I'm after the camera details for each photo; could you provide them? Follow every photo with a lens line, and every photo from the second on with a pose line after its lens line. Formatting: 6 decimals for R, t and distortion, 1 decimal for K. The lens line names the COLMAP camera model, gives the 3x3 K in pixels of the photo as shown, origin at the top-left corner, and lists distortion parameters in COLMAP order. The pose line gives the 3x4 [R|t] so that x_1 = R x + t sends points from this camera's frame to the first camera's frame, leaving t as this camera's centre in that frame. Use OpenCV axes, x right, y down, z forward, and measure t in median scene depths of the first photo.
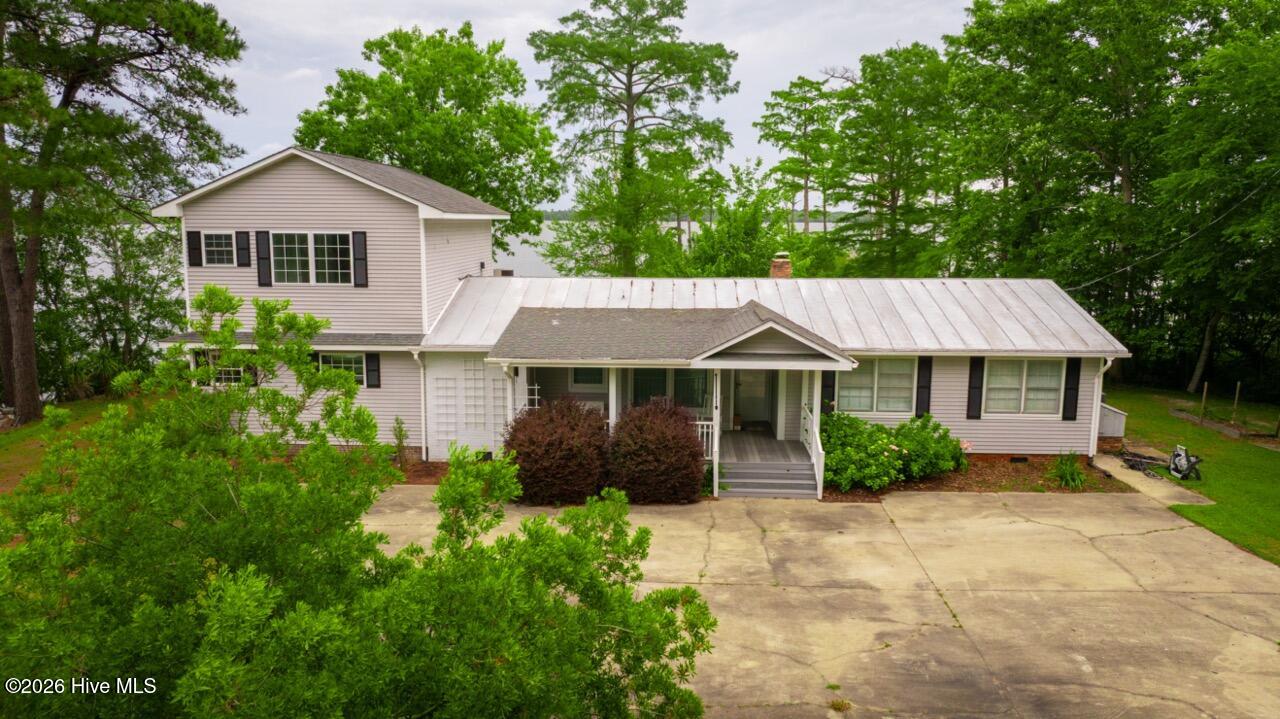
lens RADIAL K [[874.7, 0, 642.6], [0, 874.7, 359.7], [0, 0, 1]] dist [-0.024841, -0.000641]
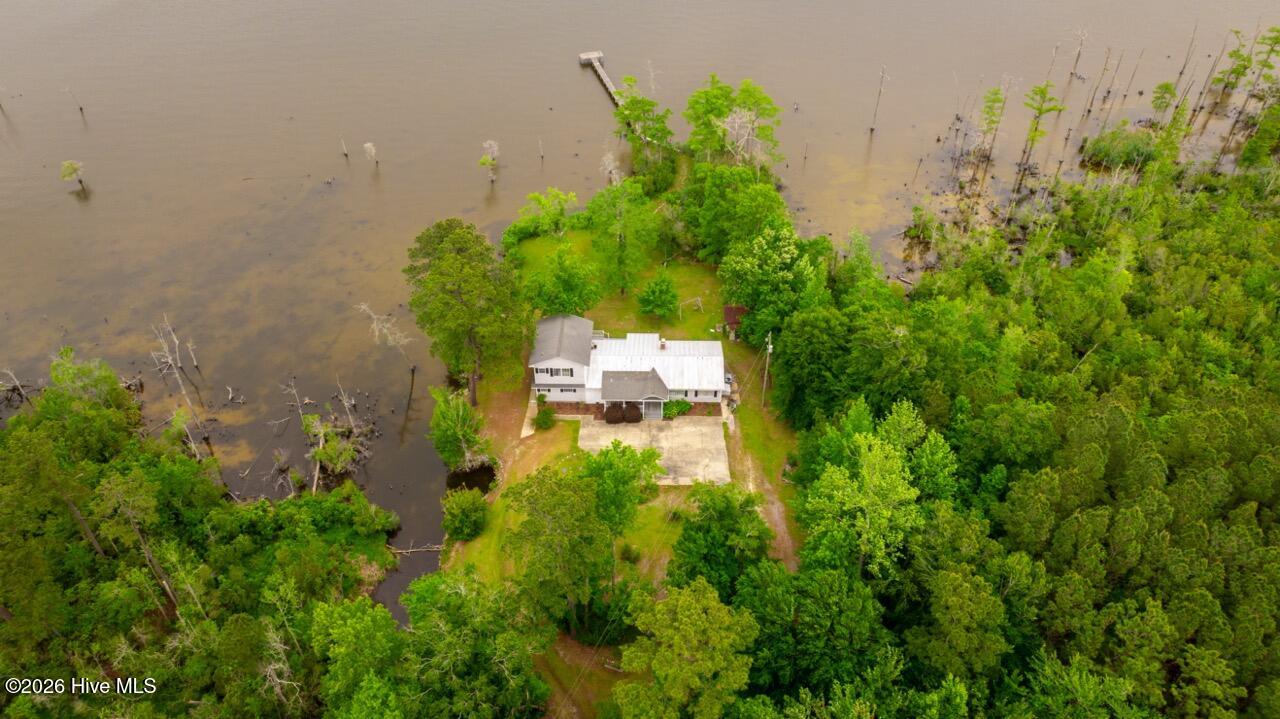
lens RADIAL K [[874.7, 0, 638.9], [0, 874.7, 360.7], [0, 0, 1]] dist [-0.024841, -0.000641]
pose [[0.999461, -0.007676, 0.031921, -0.115920], [-0.010377, 0.848579, 0.528967, -3.013308], [-0.031148, -0.529013, 0.848042, -3.419549]]
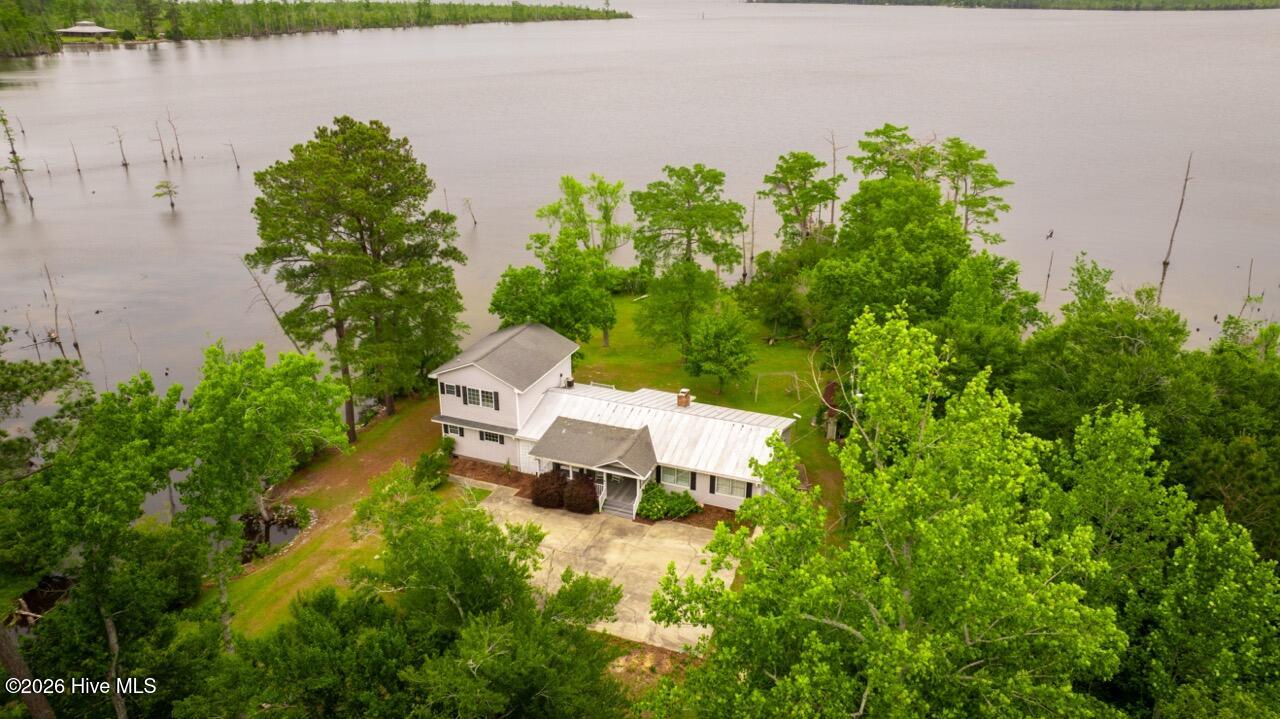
lens RADIAL K [[874.7, 0, 639.5], [0, 874.7, 358.0], [0, 0, 1]] dist [-0.024841, -0.000641]
pose [[0.945719, 0.132079, -0.296936, 0.960748], [-0.063565, 0.971218, 0.229555, -0.968100], [0.318709, -0.198220, 0.926895, -1.467407]]
